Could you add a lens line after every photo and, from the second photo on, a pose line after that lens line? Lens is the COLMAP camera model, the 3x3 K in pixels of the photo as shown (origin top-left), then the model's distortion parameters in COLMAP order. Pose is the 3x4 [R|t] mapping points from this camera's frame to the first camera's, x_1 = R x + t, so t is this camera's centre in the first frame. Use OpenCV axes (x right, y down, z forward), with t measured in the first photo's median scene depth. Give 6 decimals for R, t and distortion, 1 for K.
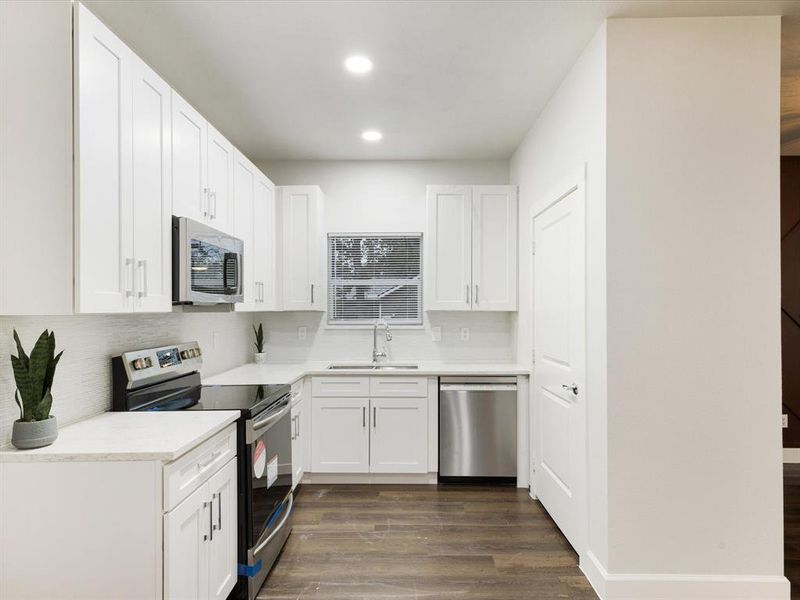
lens RADIAL K [[453.2, 0, 400.0], [0, 453.2, 300.0], [0, 0, 1]] dist [0.002710, 0.001222]
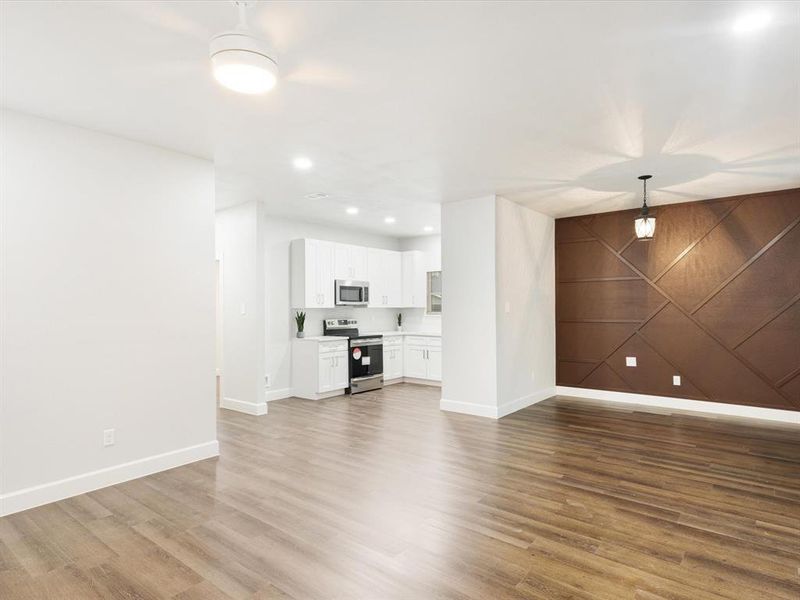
lens RADIAL K [[453.2, 0, 400.0], [0, 453.2, 300.0], [0, 0, 1]] dist [0.002710, 0.001222]
pose [[0.783974, -0.008230, -0.620739, 1.886663], [0.012186, 0.999923, 0.002133, -0.029857], [0.620674, -0.009236, 0.784014, -1.294339]]
